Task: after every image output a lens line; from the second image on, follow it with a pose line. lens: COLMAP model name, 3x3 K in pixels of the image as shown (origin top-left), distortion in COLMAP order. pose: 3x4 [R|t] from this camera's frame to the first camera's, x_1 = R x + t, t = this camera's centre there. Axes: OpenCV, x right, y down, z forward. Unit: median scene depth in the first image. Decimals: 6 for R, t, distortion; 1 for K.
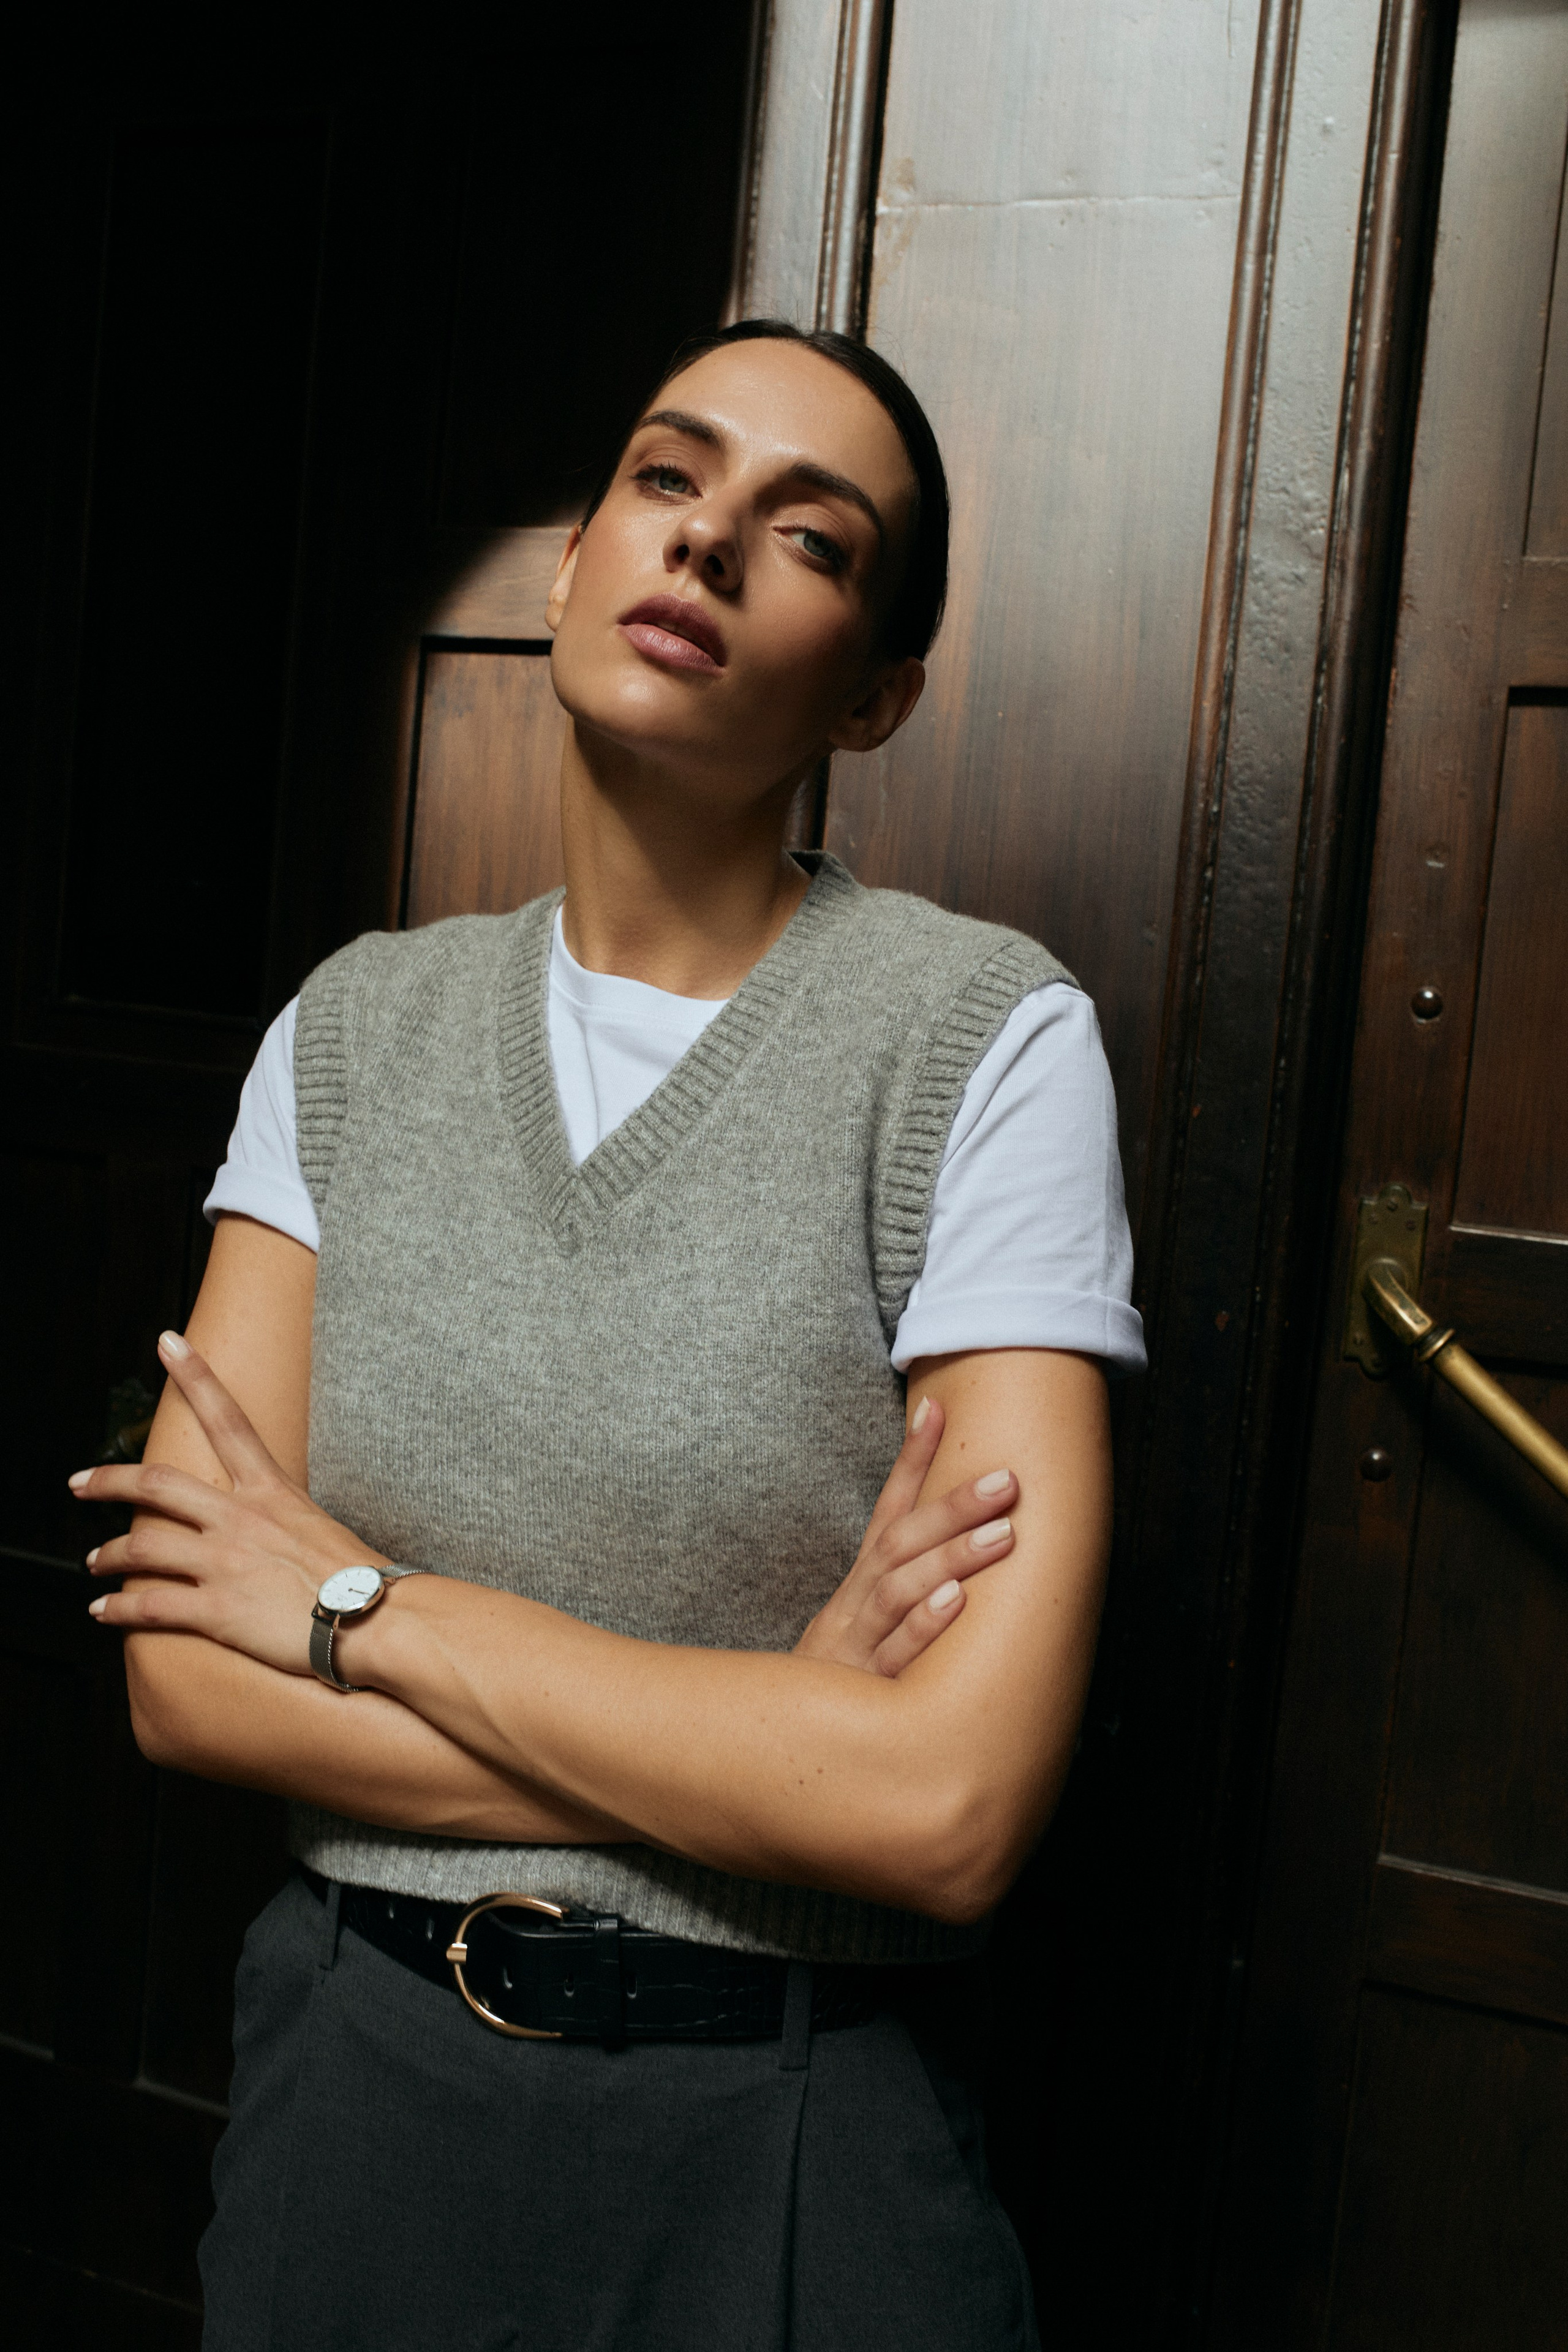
lens RADIAL K [[2278.1, 0, 784.0], [0, 2278.1, 1176.0], [0, 0, 1]] dist [-0.042358, 0.032508]
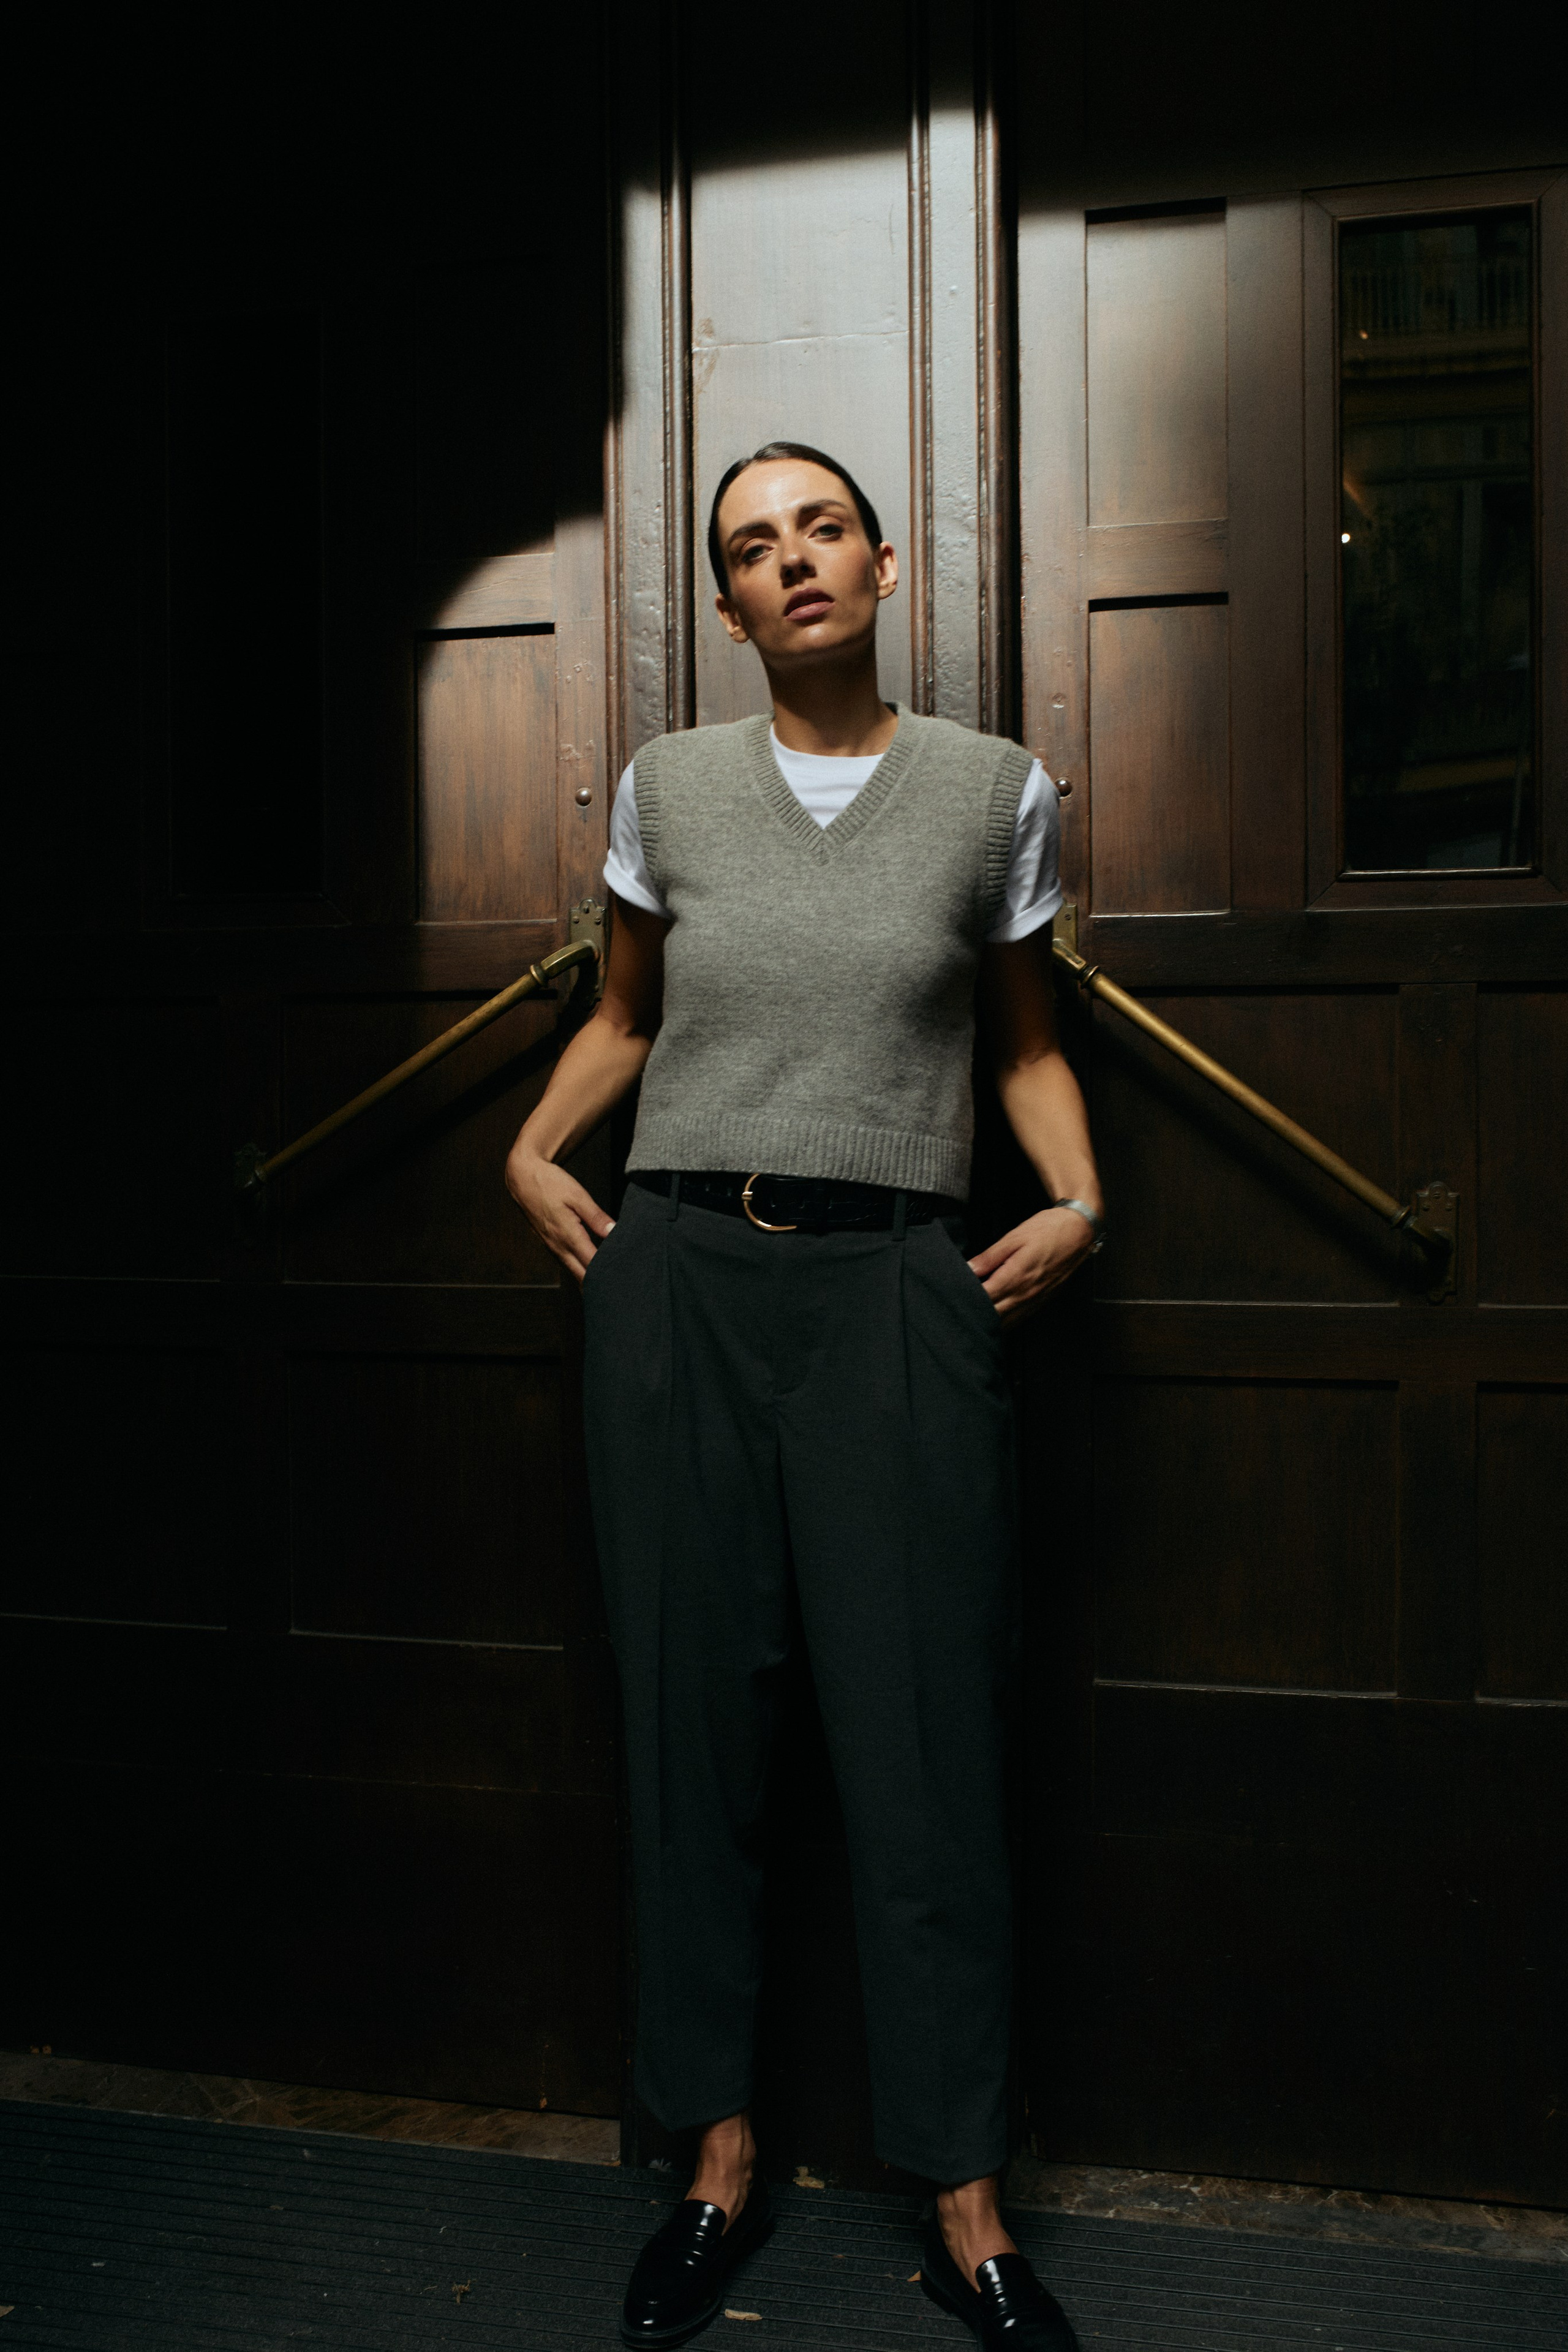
lens RADIAL K [[2278.1, 0, 784.0], [0, 2278.1, 1176.0], [0, 0, 1]] dist [-0.042358, 0.032508]
pose [[0.984938, -0.098789, 0.141908, -0.203930], [0.105831, 0.993456, -0.042947, 0.277718], [-0.136737, 0.057318, 0.988948, -0.676458]]
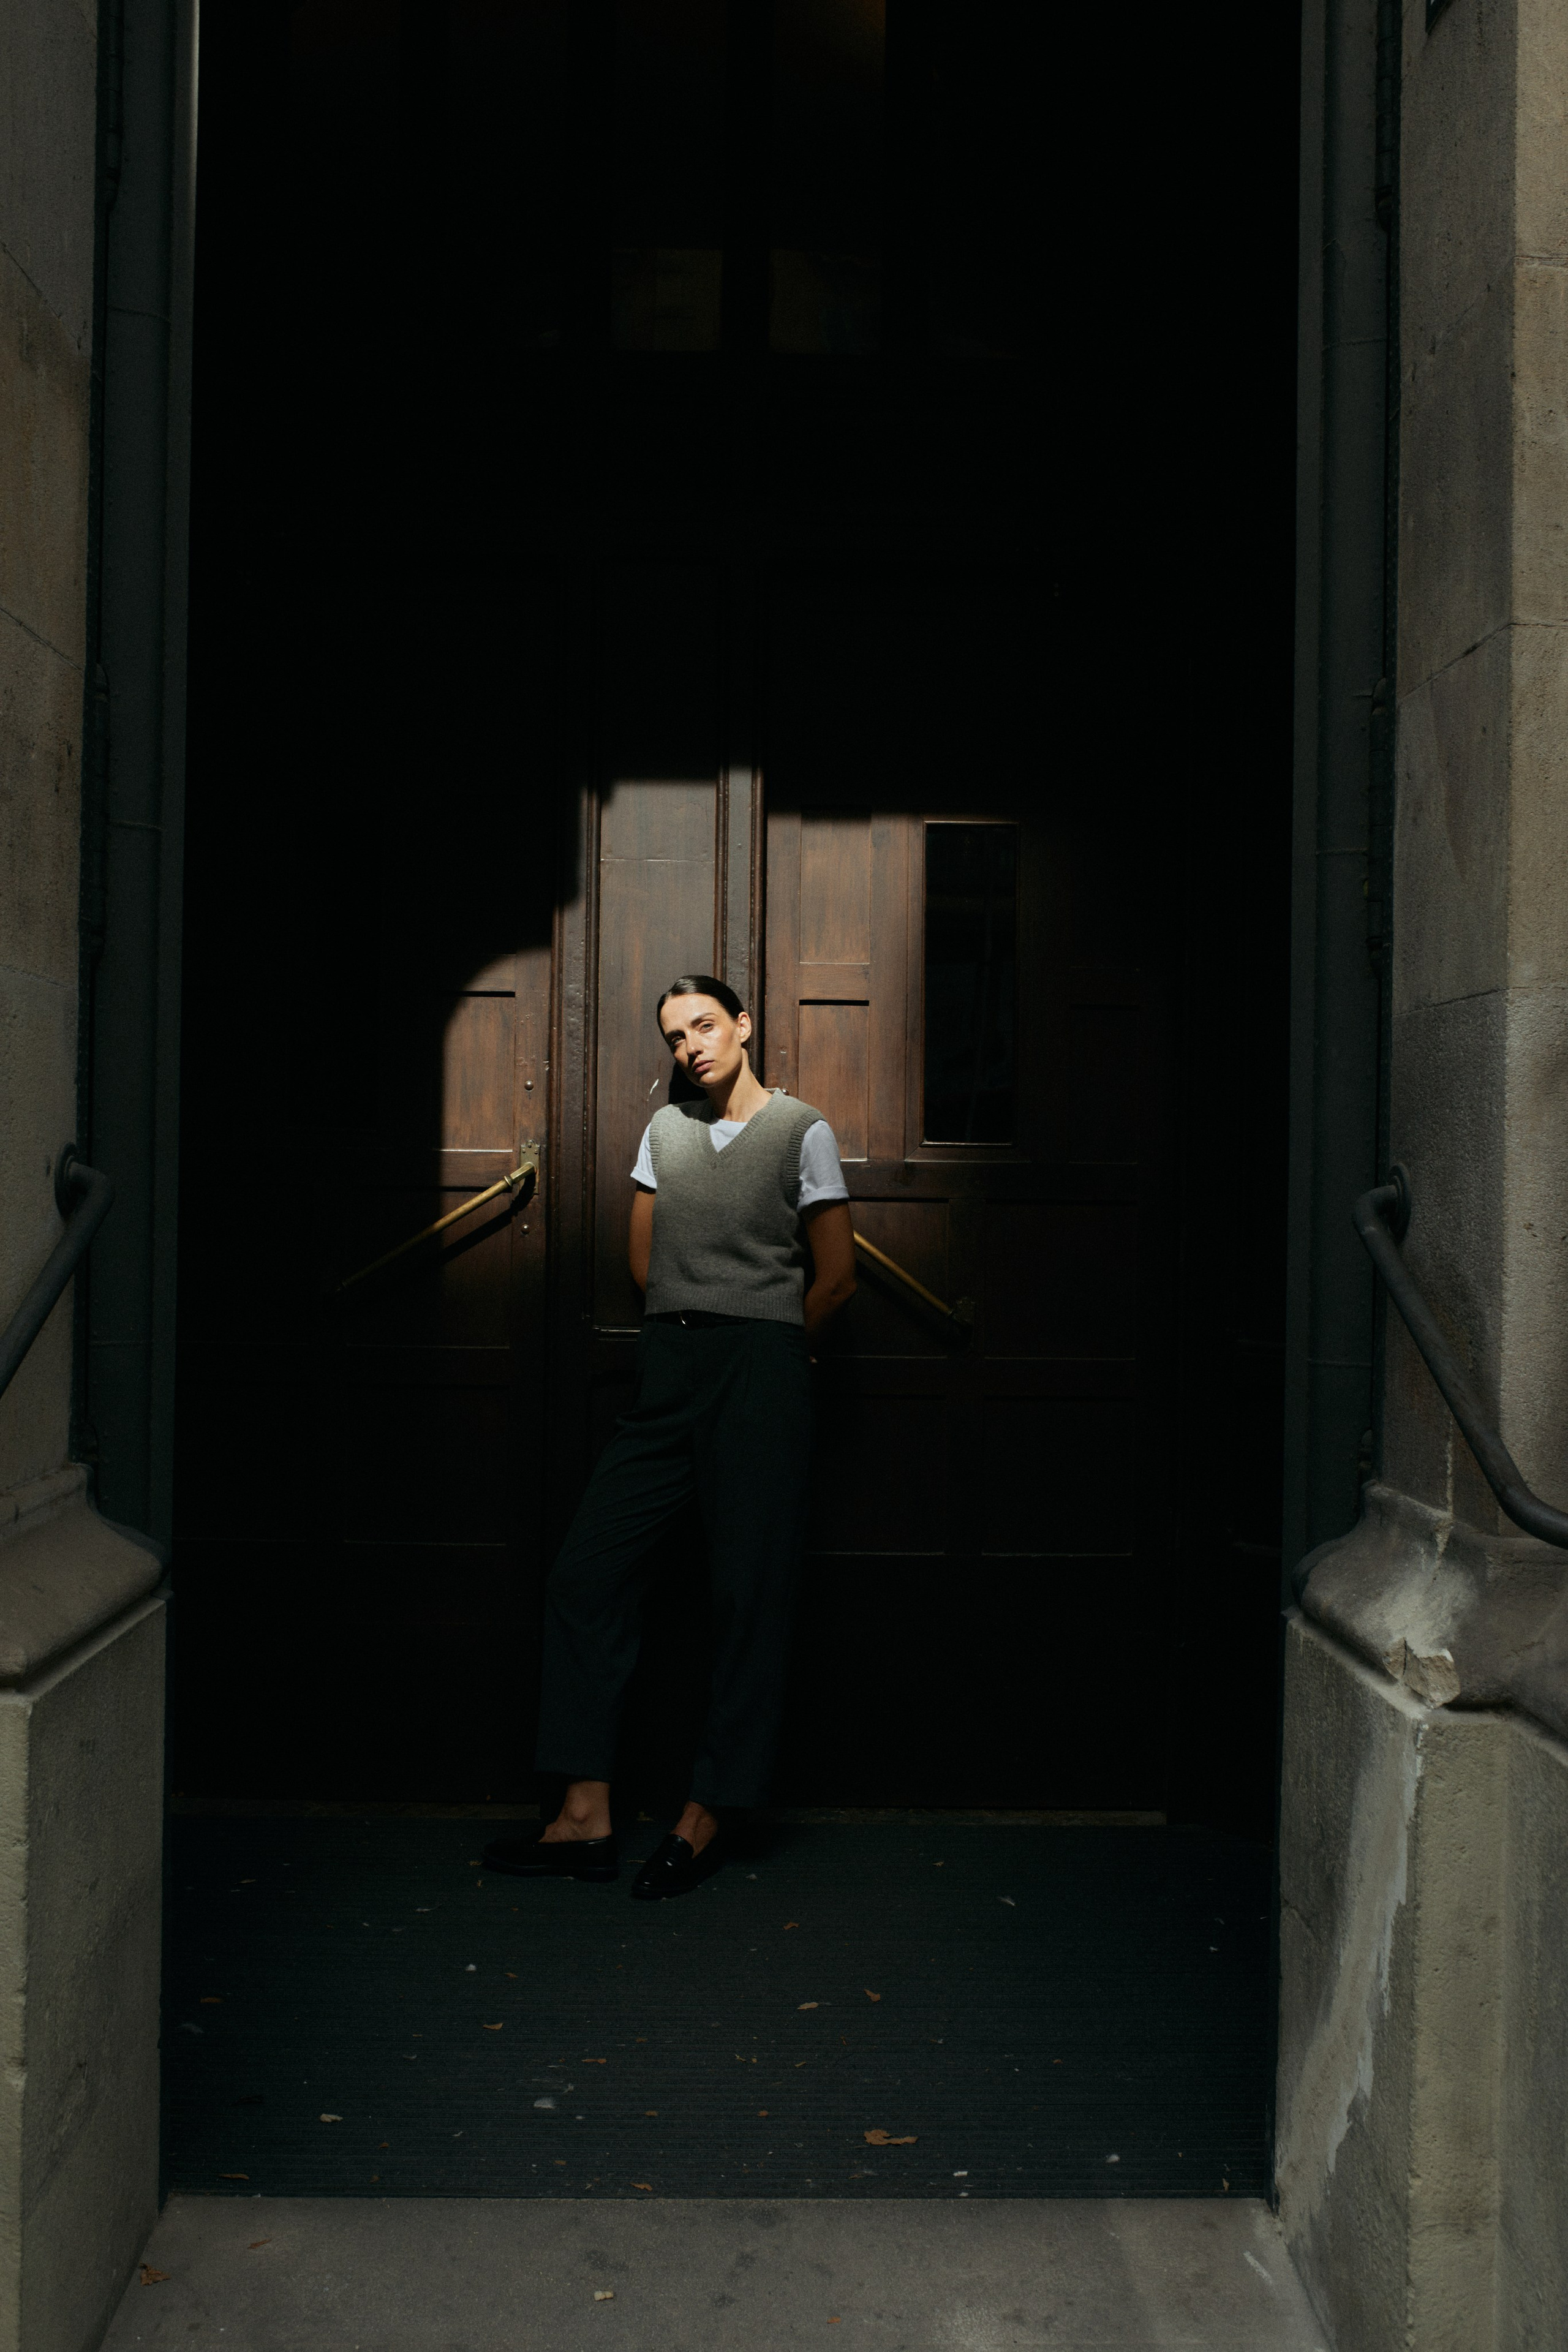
lens RADIAL K [[2278.1, 0, 784.0], [0, 2278.1, 1176.0], [0, 0, 1]] dist [-0.042358, 0.032508]
pose [[0.925088, -0.073972, 0.372479, -1.023483], [0.099984, 0.993682, -0.050979, 0.226611], [-0.366355, 0.084402, 0.926639, -2.201935]]
